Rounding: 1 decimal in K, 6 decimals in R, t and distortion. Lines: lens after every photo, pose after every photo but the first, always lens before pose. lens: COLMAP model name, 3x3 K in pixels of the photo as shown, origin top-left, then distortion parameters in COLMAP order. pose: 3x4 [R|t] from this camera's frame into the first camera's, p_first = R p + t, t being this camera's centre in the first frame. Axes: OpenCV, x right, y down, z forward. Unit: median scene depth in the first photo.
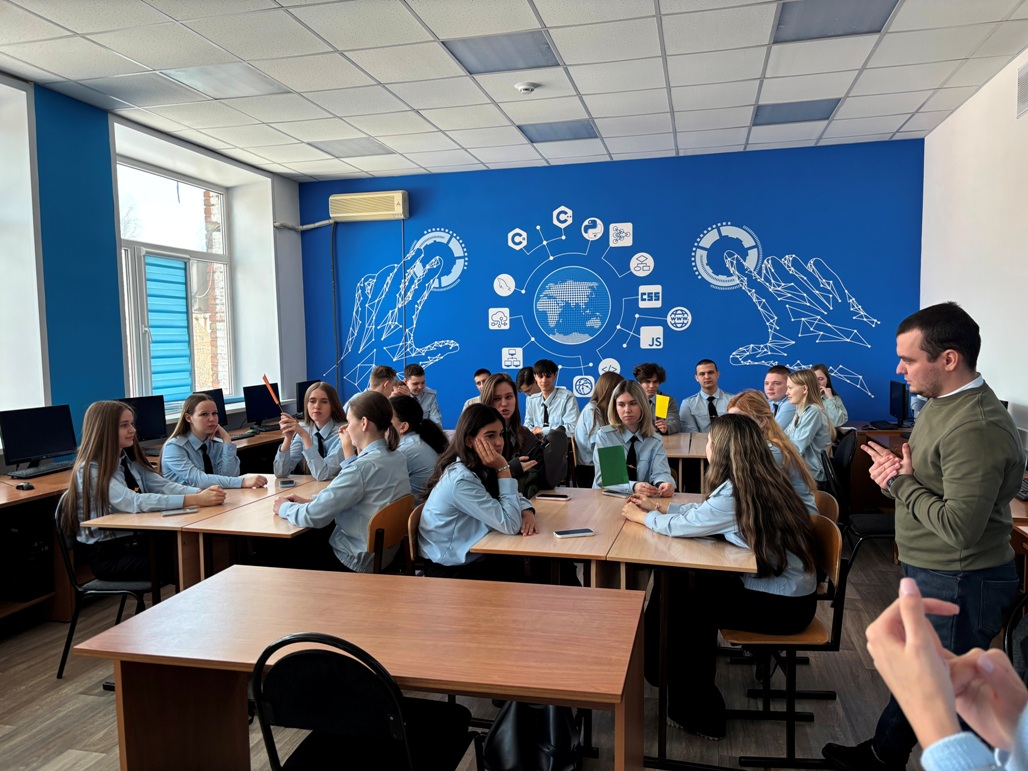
lens RADIAL K [[788.0, 0, 510.5], [0, 788.0, 387.8], [0, 0, 1]] dist [0.010035, 0.000549]
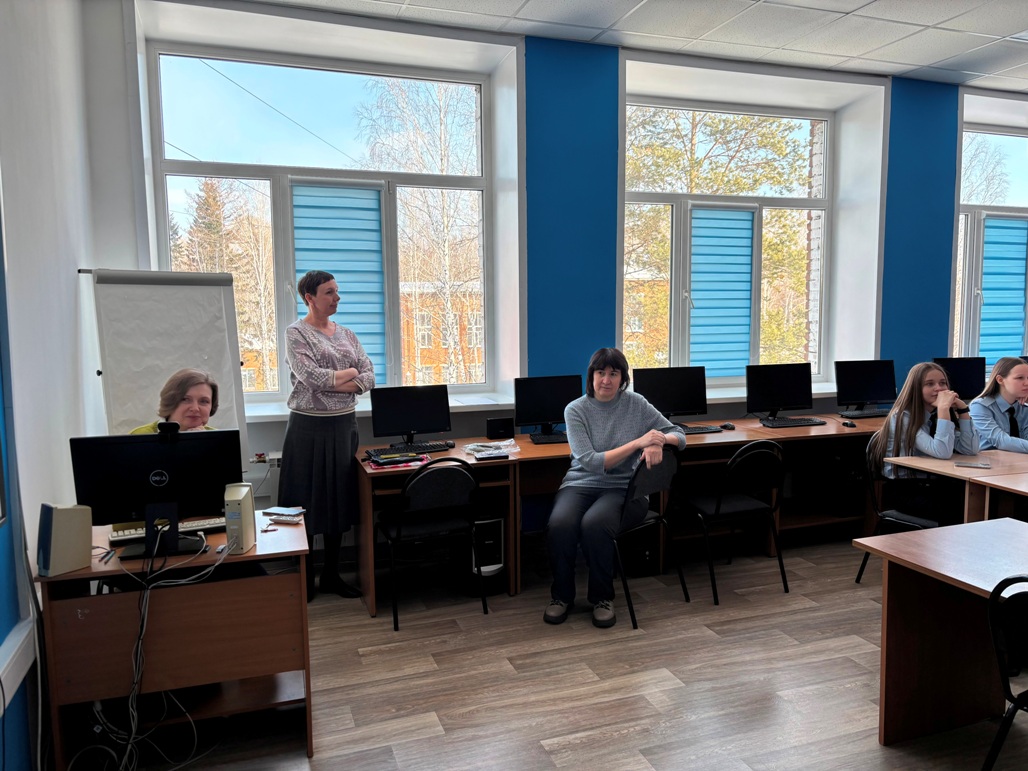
lens RADIAL K [[788.0, 0, 513.1], [0, 788.0, 386.1], [0, 0, 1]] dist [0.010035, 0.000549]
pose [[0.551006, 0.098691, -0.828645, 0.094389], [-0.058504, 0.995107, 0.079615, 0.001149], [0.832448, 0.004611, 0.554084, -0.092544]]
